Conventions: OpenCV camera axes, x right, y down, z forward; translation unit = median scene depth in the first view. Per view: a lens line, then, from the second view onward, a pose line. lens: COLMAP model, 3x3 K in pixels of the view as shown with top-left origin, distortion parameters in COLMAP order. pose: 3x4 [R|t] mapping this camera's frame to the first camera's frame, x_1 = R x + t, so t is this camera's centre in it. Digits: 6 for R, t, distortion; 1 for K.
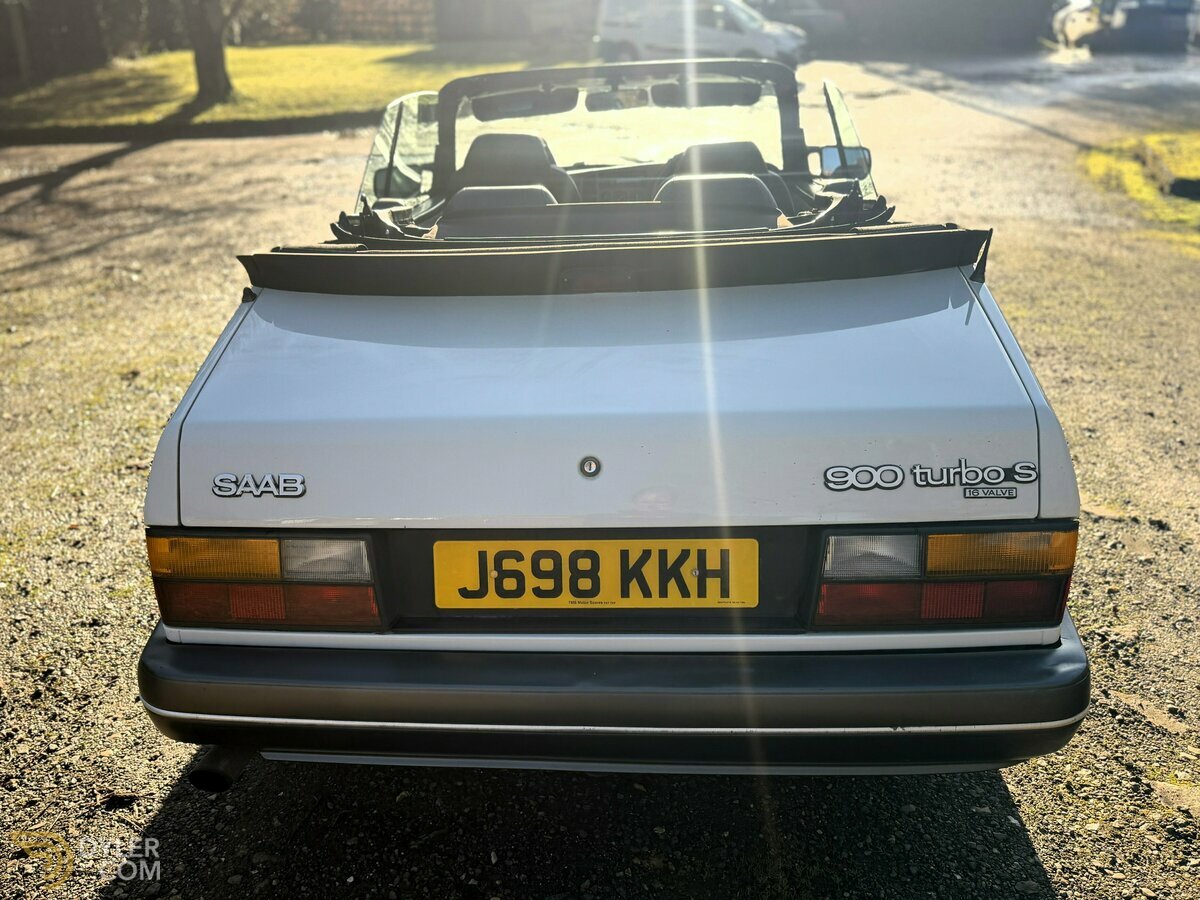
lens RADIAL K [[1023.5, 0, 597.7], [0, 1023.5, 505.9], [0, 0, 1]] dist [0.069706, -0.068534]
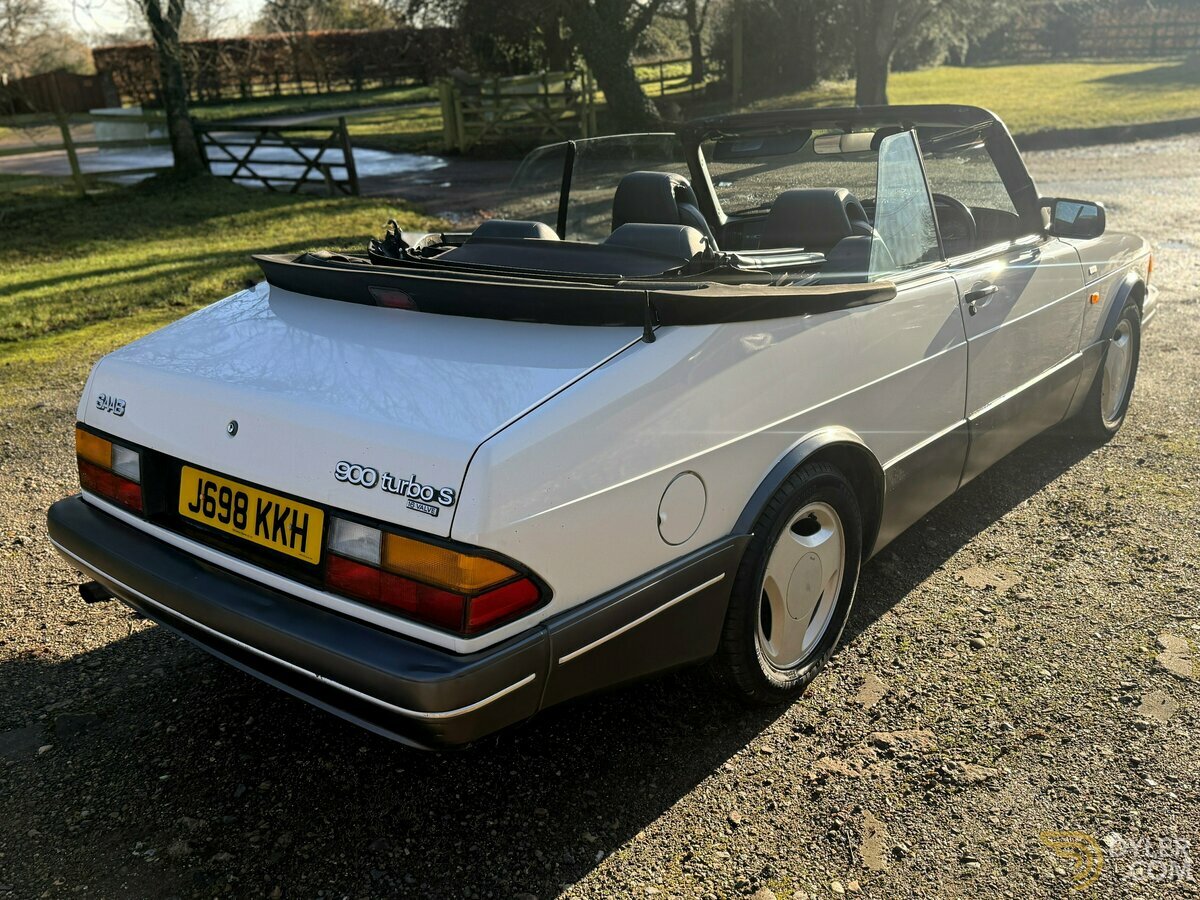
lens RADIAL K [[1010.7, 0, 600.0], [0, 1010.7, 508.0], [0, 0, 1]] dist [0.136338, -0.002689]
pose [[0.817523, 0.215517, -0.534050, 1.072361], [-0.226107, 0.972991, 0.046527, -0.103114], [0.529653, 0.082715, 0.844172, 0.126071]]
